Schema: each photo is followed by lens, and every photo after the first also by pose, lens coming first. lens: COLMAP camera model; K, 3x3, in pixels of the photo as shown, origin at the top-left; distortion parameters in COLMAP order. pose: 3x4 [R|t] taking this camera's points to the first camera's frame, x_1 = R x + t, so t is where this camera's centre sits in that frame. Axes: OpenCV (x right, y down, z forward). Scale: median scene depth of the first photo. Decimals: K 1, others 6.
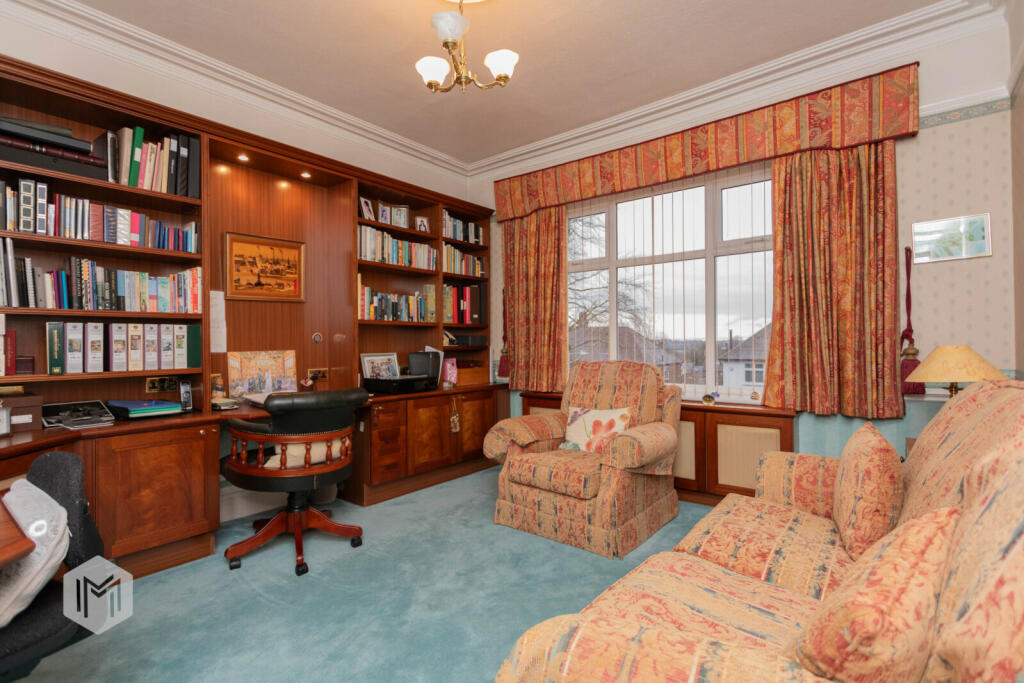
lens RADIAL K [[483.3, 0, 511.0], [0, 483.3, 343.9], [0, 0, 1]] dist [0.003945, 0.000329]
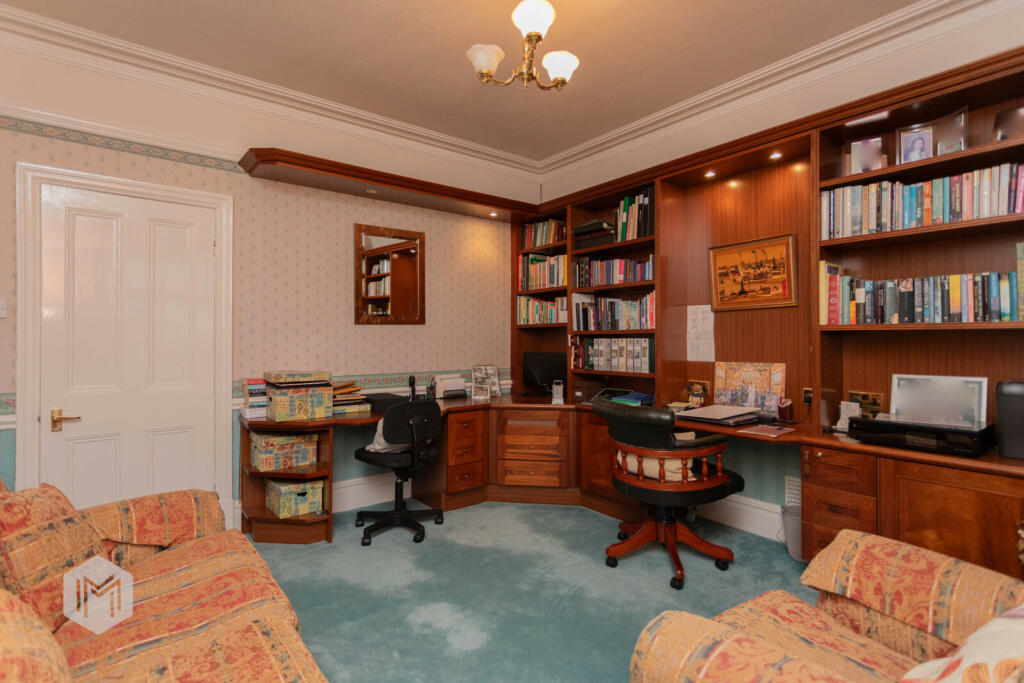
lens RADIAL K [[483.3, 0, 511.5], [0, 483.3, 336.1], [0, 0, 1]] dist [0.003945, 0.000329]
pose [[-0.209016, 0.000615, -0.977912, 0.529354], [0.000109, 1.000000, 0.000606, -0.039045], [0.977912, 0.000020, -0.209016, 0.777598]]
